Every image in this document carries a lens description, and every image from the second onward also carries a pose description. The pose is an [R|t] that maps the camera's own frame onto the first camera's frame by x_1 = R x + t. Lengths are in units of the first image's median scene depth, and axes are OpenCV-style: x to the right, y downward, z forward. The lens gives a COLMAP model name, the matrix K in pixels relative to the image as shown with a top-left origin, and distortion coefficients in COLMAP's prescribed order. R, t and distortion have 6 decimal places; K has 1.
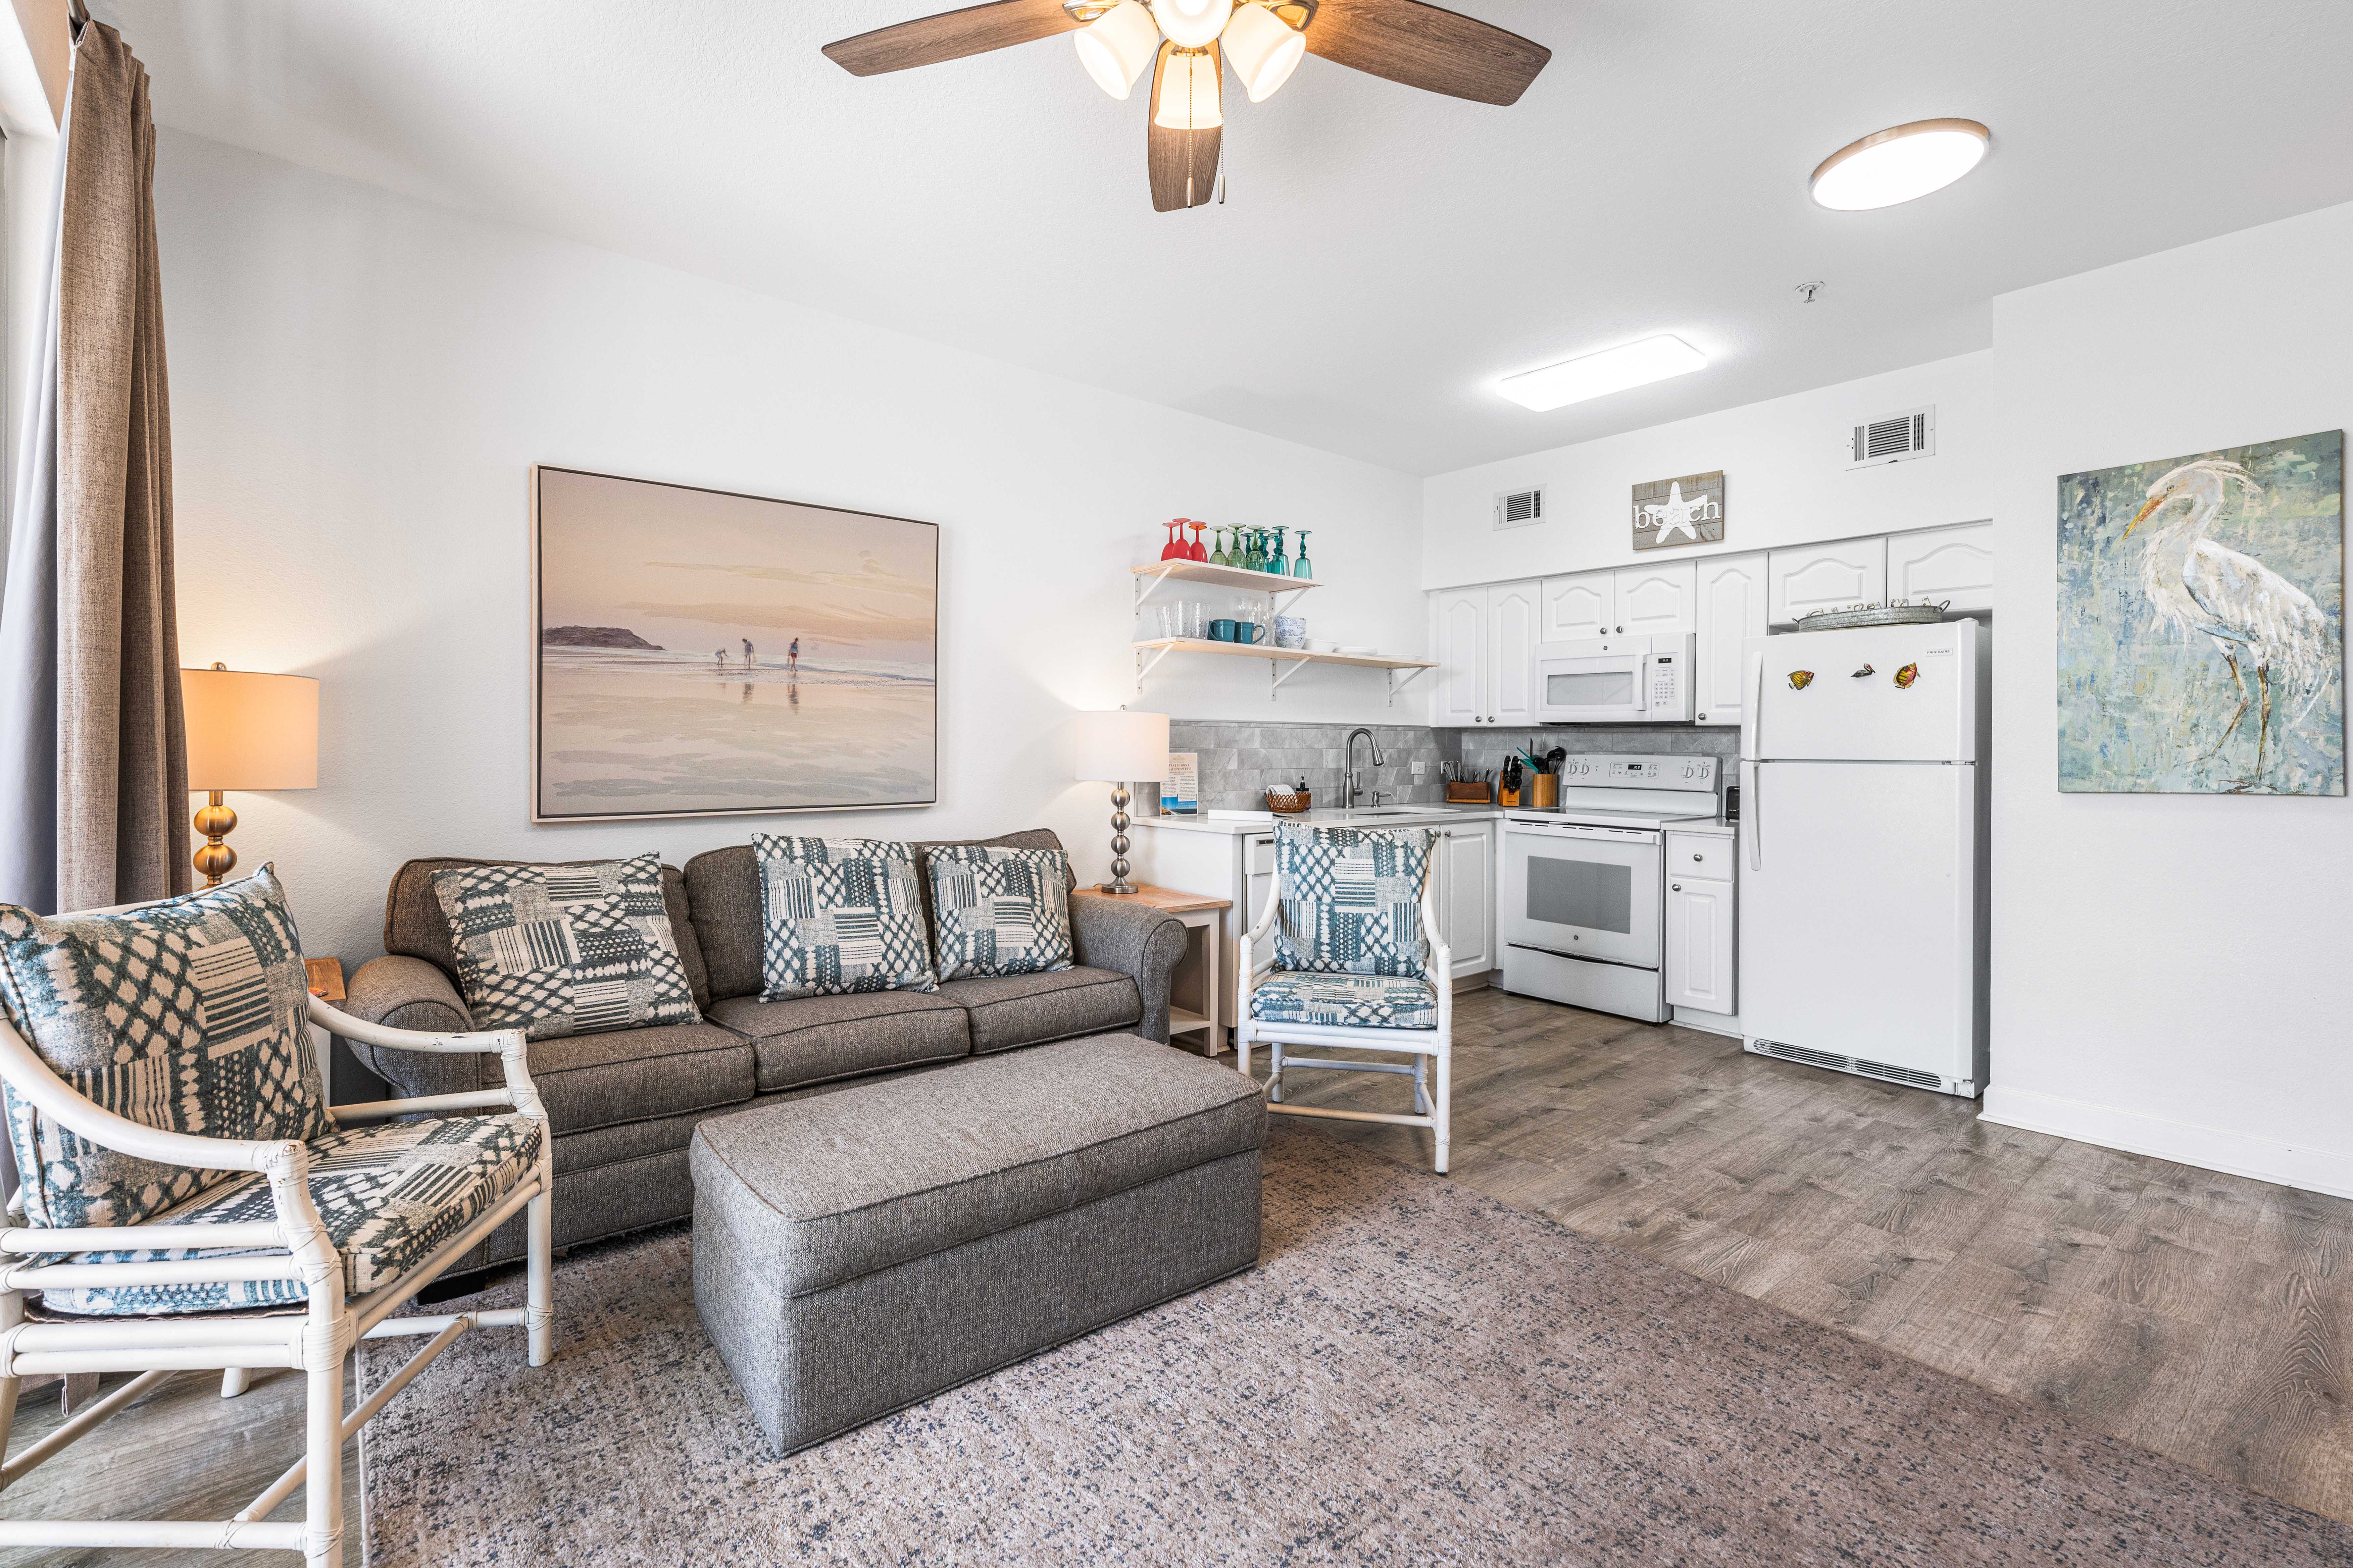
lens RADIAL K [[1055.3, 0, 1183.1], [0, 1055.3, 748.7], [0, 0, 1]] dist [0.000953, -0.000248]
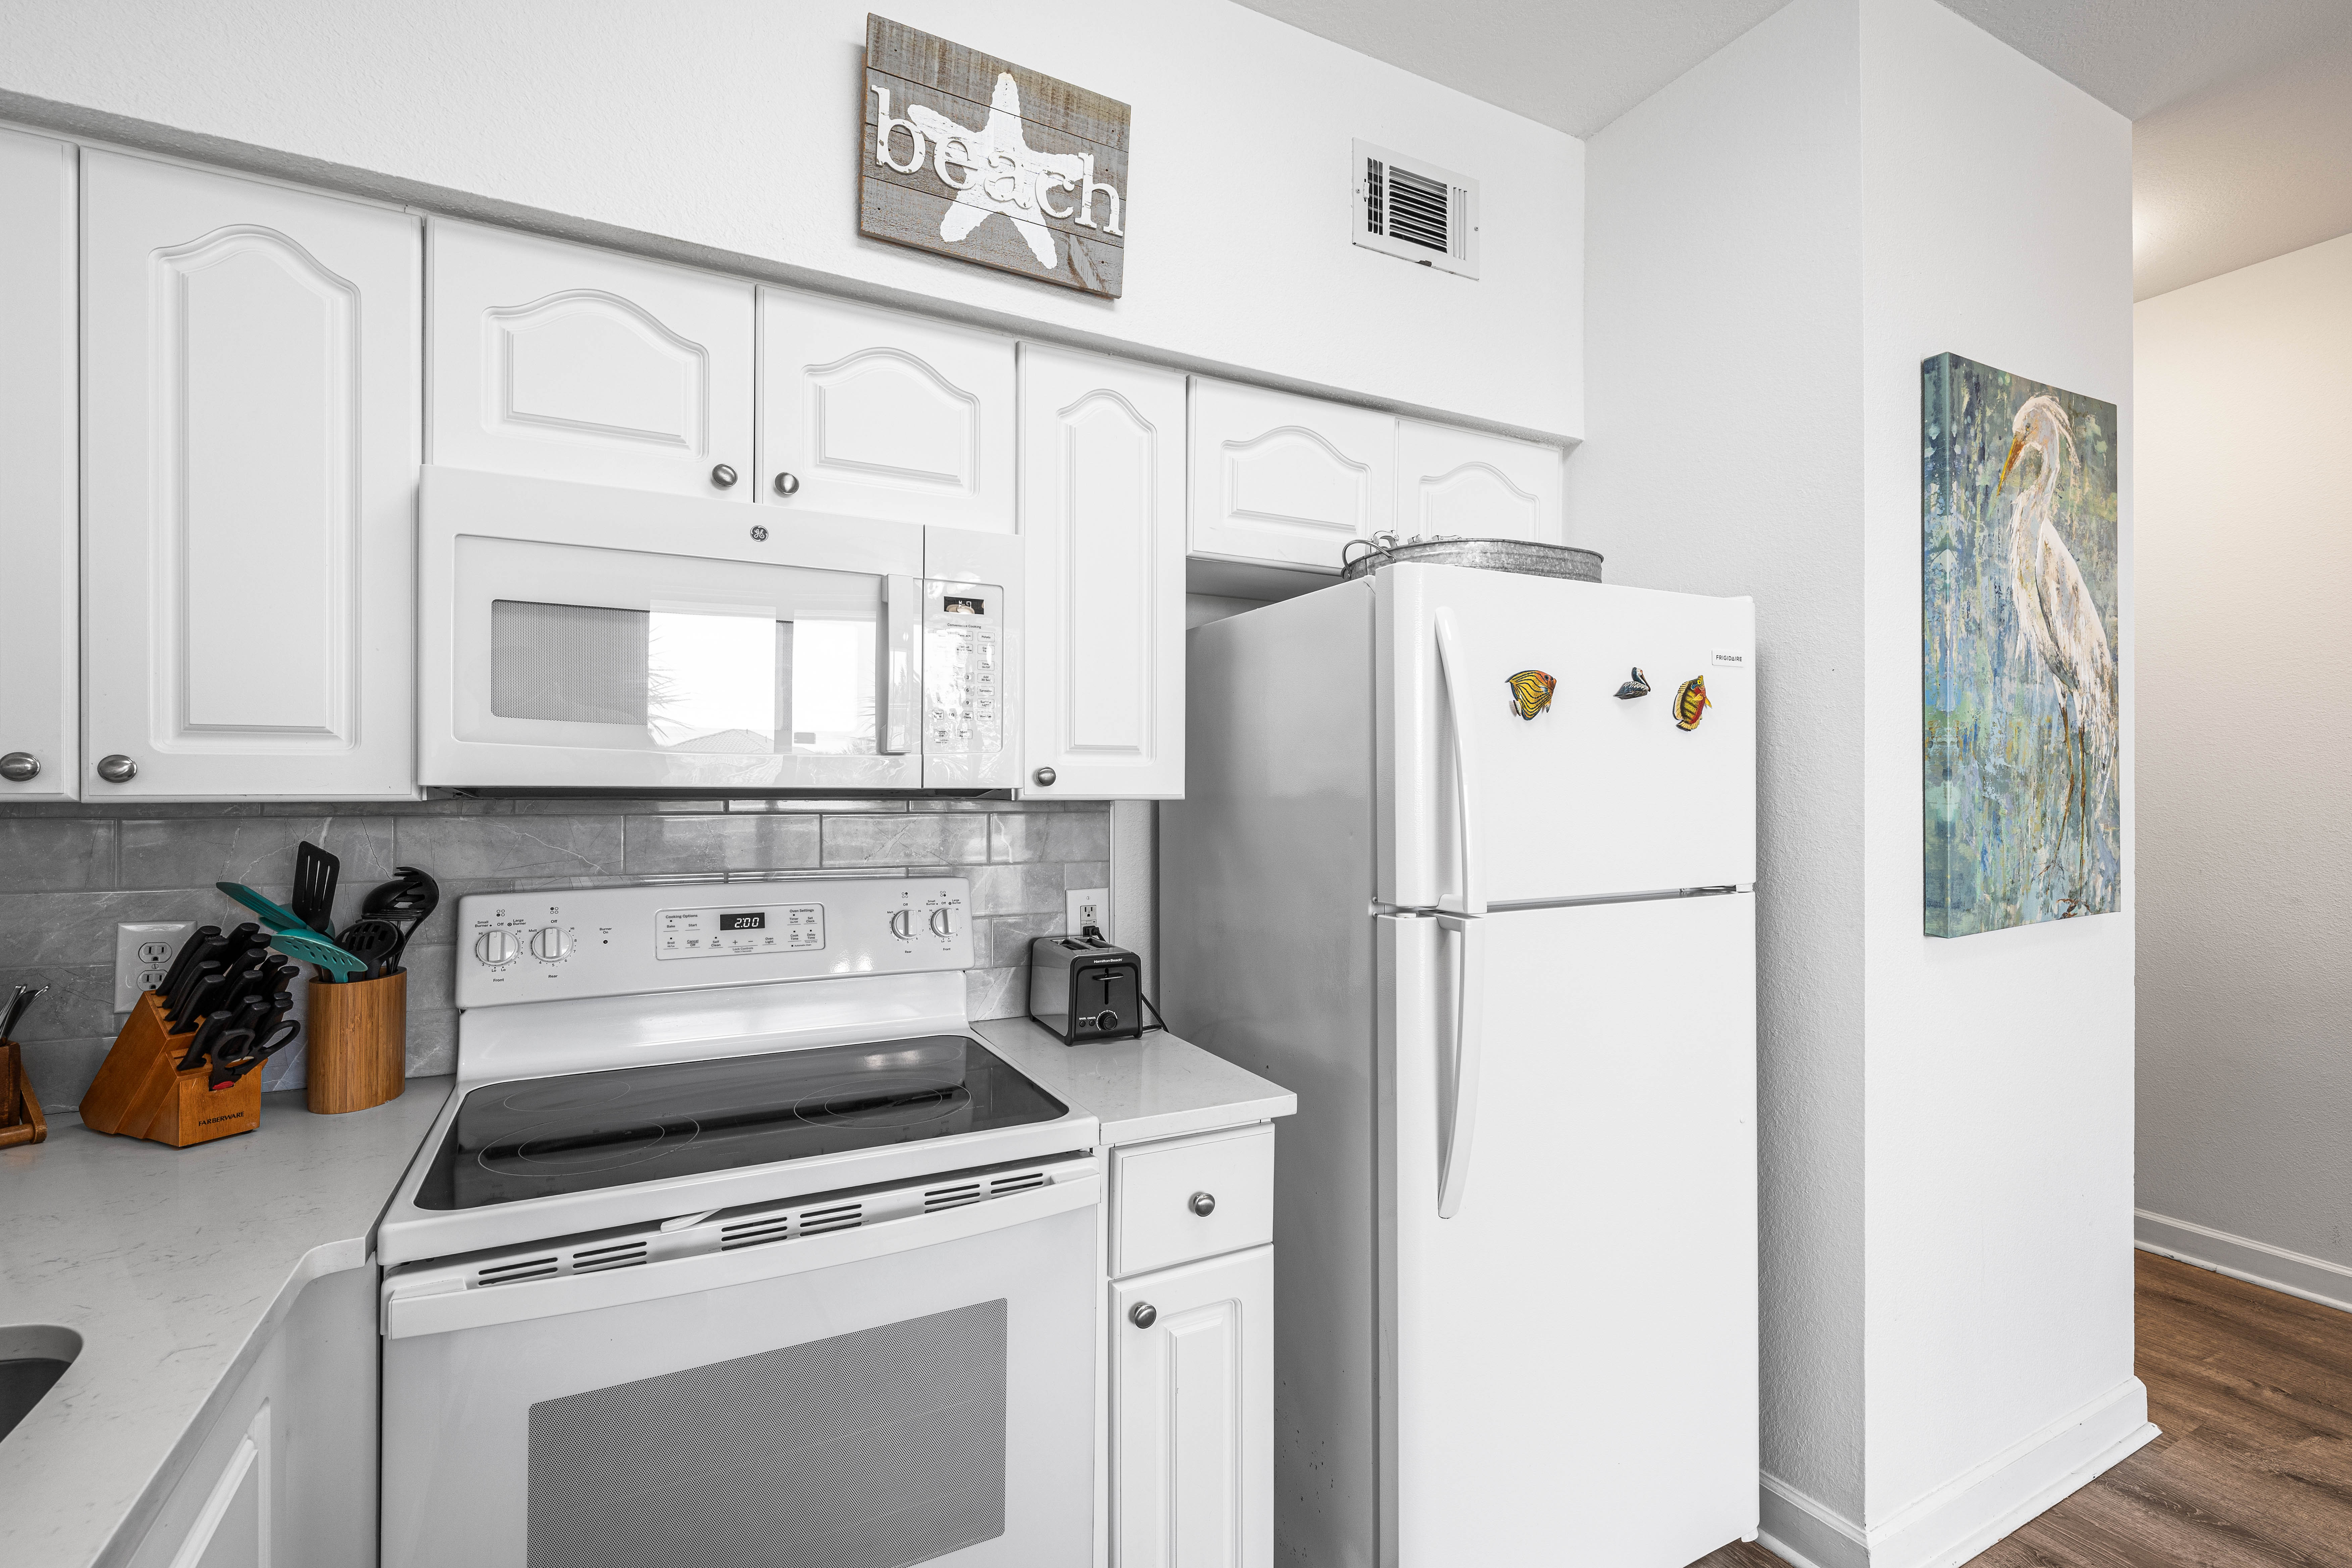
lens RADIAL K [[1005.7, 0, 1176.0], [0, 1005.7, 784.0], [0, 0, 1]] dist [-0.002107, -0.000118]
pose [[0.220932, -0.007278, 0.975262, 0.173825], [0.004479, 0.999969, 0.006448, -0.031161], [-0.975279, 0.002944, 0.220958, 0.919800]]
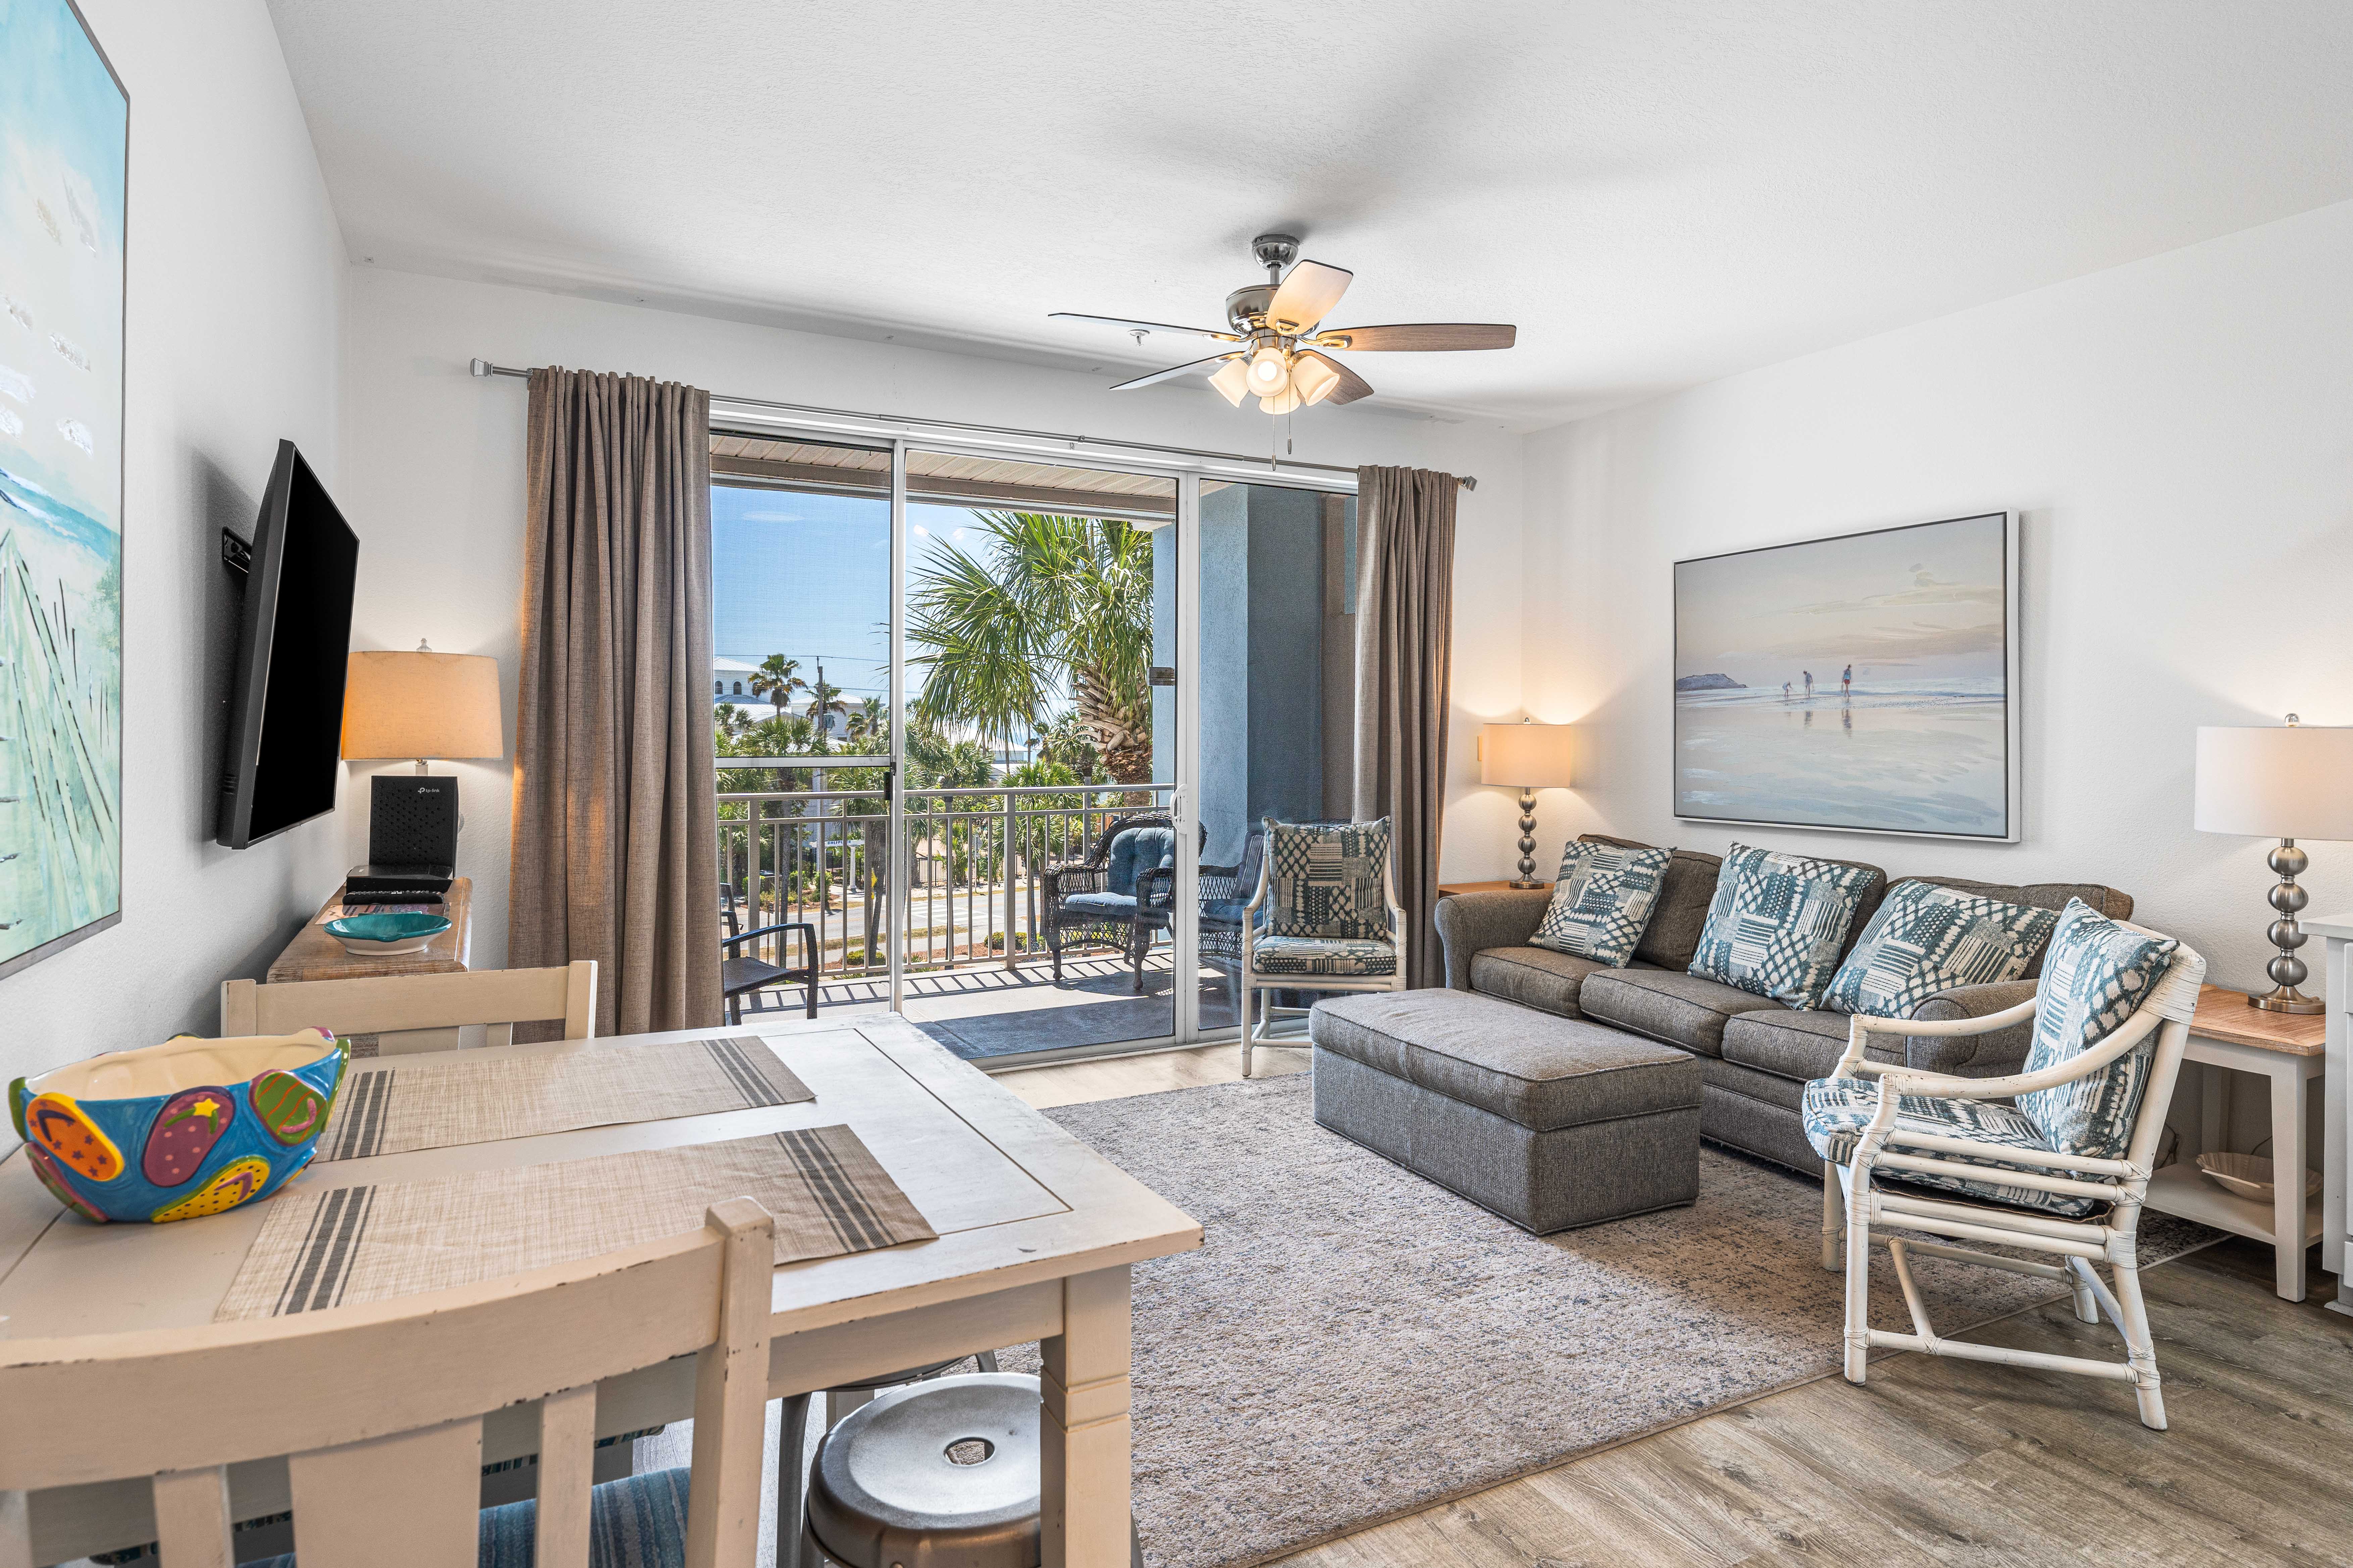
lens RADIAL K [[1259.5, 0, 1129.4], [0, 1259.5, 742.6], [0, 0, 1]] dist [0.000133, -0.000724]
pose [[-0.242258, 0.000537, -0.970212, 0.797212], [-0.003685, 0.999992, 0.001474, -0.021449], [0.970205, 0.003932, -0.242254, 0.482894]]
